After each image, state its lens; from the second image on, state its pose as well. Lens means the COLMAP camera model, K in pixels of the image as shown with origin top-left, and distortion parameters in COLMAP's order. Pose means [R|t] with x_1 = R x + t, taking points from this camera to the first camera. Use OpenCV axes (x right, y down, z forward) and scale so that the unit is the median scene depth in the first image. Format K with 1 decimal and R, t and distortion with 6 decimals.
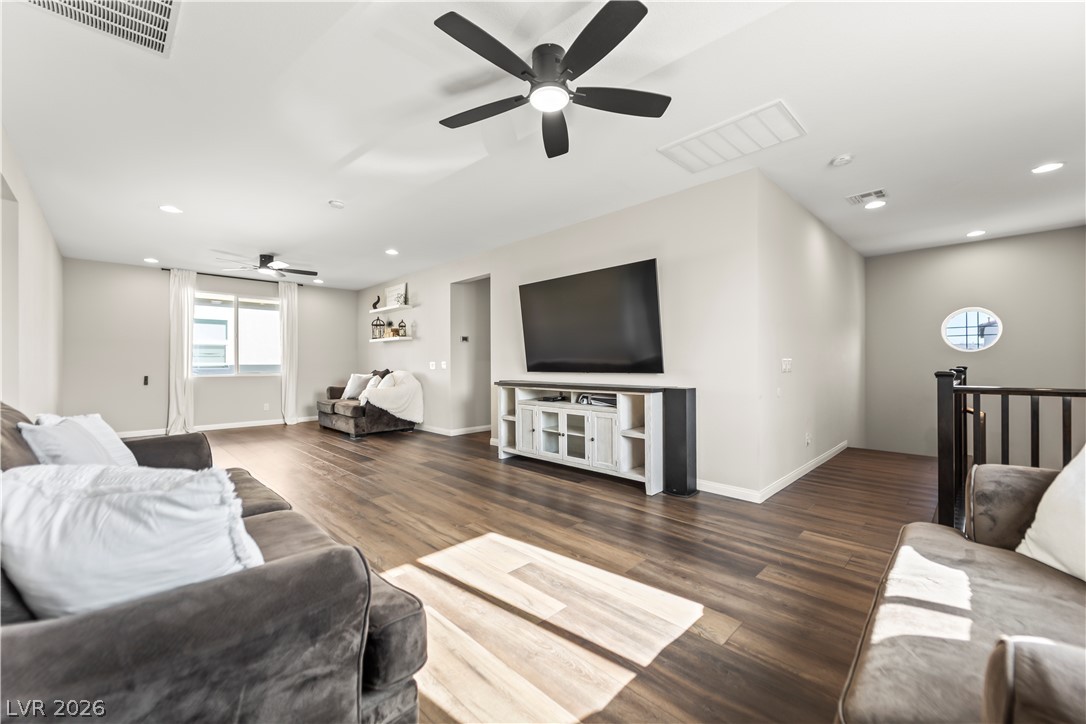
lens RADIAL K [[436.0, 0, 544.8], [0, 436.0, 359.9], [0, 0, 1]] dist [0.003155, -0.001362]
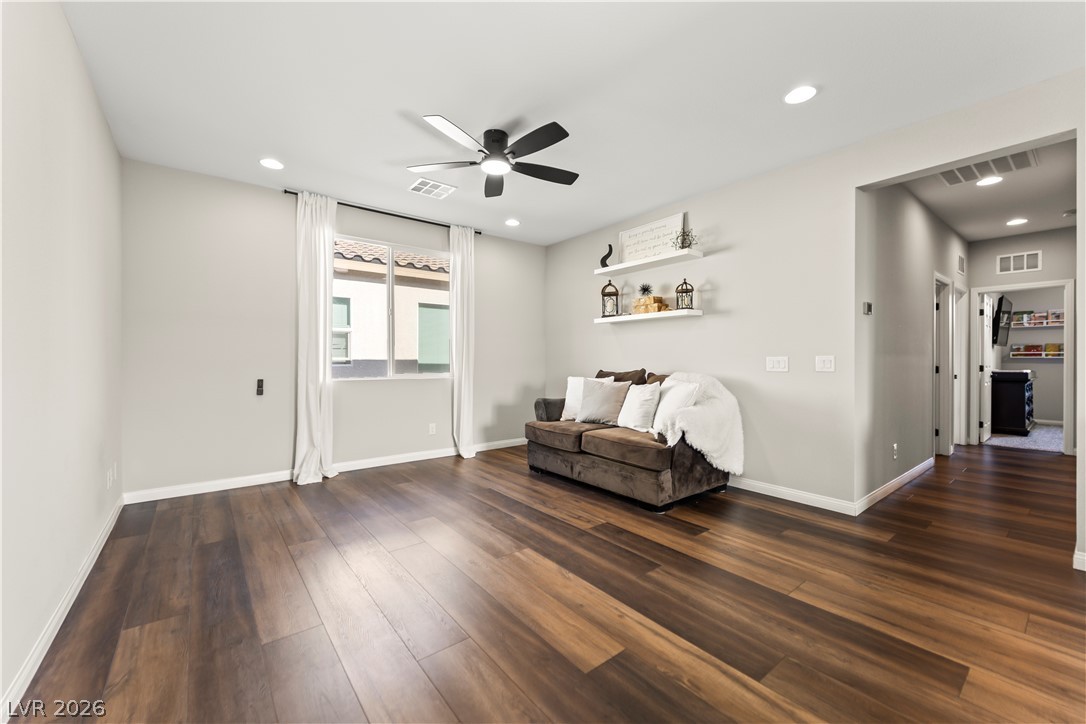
lens RADIAL K [[436.0, 0, 546.4], [0, 436.0, 362.0], [0, 0, 1]] dist [0.003155, -0.001362]
pose [[0.992381, 0.005154, -0.123095, -0.430938], [-0.003461, 0.999896, 0.013967, 0.004691], [0.123154, -0.013434, 0.992297, 0.438567]]
